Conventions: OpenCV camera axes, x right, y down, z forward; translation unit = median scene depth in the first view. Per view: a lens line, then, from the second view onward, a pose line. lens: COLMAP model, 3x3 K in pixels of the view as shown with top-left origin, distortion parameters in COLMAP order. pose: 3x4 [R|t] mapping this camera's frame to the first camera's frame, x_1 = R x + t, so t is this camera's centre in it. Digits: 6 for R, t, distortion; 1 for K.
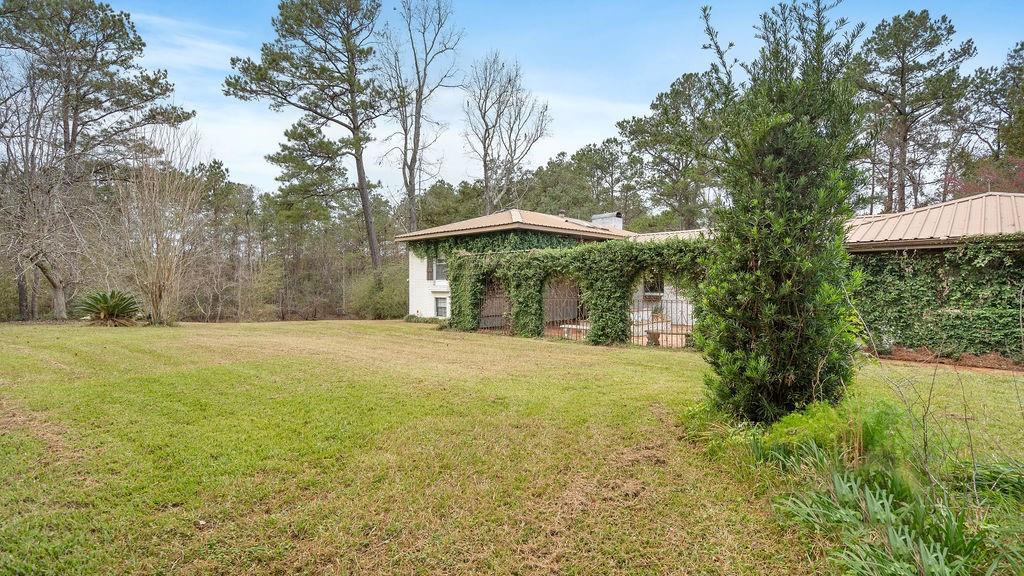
lens RADIAL K [[481.3, 0, 512.0], [0, 481.3, 288.0], [0, 0, 1]] dist [0.002442, 0.001719]
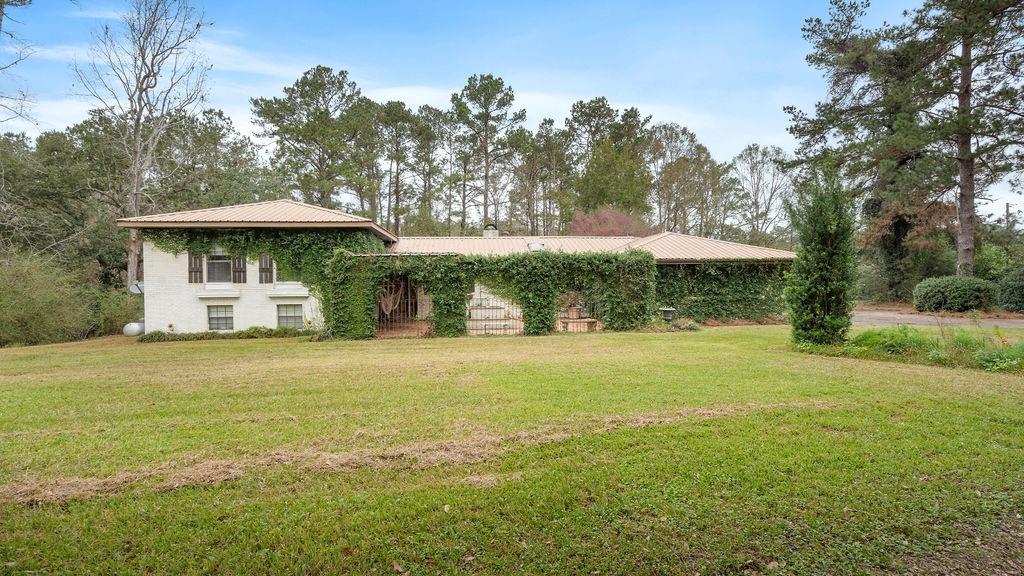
lens RADIAL K [[515.3, 0, 512.0], [0, 515.3, 288.0], [0, 0, 1]] dist [0.000363, 0.000024]
pose [[0.646506, -0.016527, 0.762730, -0.315092], [0.014564, 0.999851, 0.009320, -0.005757], [-0.762770, 0.005083, 0.646650, 0.072318]]
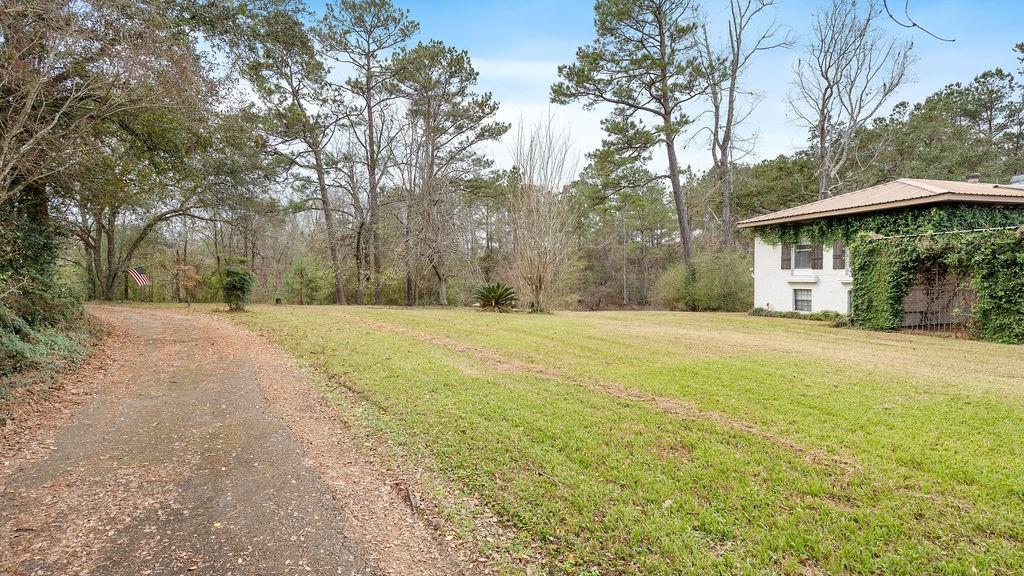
lens RADIAL K [[491.2, 0, 512.0], [0, 491.2, 288.0], [0, 0, 1]] dist [0.000095, 0.000804]
pose [[0.871081, 0.003359, -0.491128, -0.112526], [0.006753, 0.999800, 0.018816, -0.001590], [0.491093, -0.019707, 0.870884, -0.020085]]
